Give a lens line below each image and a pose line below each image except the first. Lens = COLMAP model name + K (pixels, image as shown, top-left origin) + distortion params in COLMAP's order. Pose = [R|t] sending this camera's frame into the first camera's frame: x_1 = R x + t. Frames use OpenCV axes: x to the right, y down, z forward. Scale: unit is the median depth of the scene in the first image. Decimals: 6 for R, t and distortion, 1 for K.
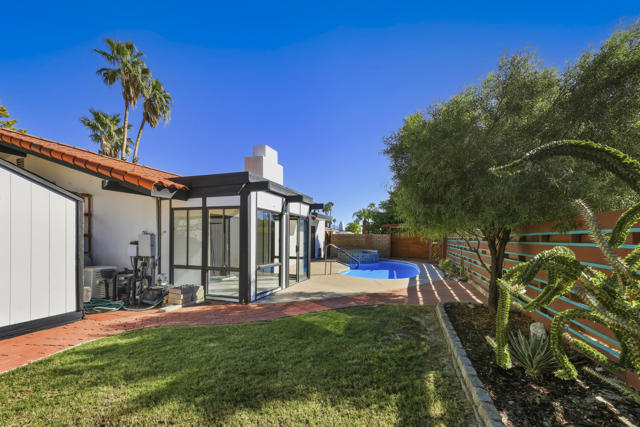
lens RADIAL K [[302.6, 0, 324.8], [0, 302.6, 220.9], [0, 0, 1]] dist [-0.000147, -0.001811]
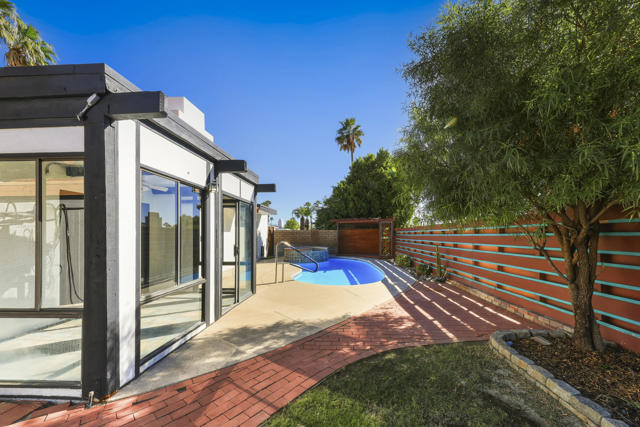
lens RADIAL K [[249.8, 0, 323.4], [0, 249.8, 228.5], [0, 0, 1]] dist [0.003421, 0.000149]
pose [[0.968366, -0.008911, 0.249375, -0.043767], [0.001721, 0.999577, 0.029034, 0.031069], [-0.249528, -0.027687, 0.967972, 0.449707]]
